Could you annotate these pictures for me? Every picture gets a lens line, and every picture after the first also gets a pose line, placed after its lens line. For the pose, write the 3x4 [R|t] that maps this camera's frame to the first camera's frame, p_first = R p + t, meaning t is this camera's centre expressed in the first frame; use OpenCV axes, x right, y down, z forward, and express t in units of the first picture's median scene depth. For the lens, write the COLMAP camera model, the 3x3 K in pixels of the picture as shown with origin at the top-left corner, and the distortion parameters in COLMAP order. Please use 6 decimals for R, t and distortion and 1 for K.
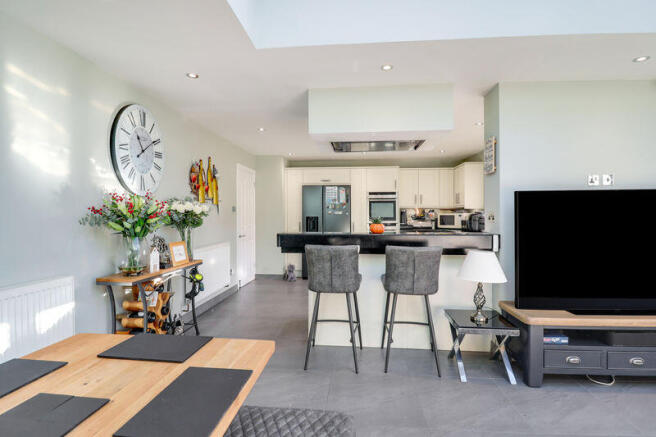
lens RADIAL K [[320.6, 0, 329.7], [0, 320.6, 210.6], [0, 0, 1]] dist [-0.015541, -0.001326]
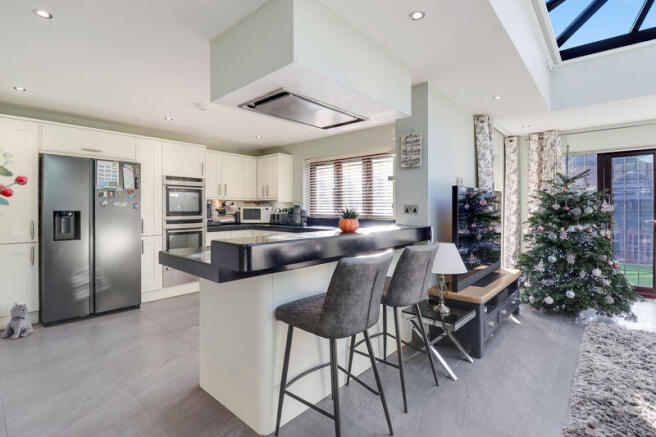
lens RADIAL K [[320.6, 0, 329.7], [0, 320.6, 210.6], [0, 0, 1]] dist [-0.015541, -0.001326]
pose [[0.581598, -0.005005, 0.813461, -0.242409], [-0.013403, 0.999786, 0.015735, 0.002927], [-0.813366, -0.020054, 0.581406, 0.303760]]
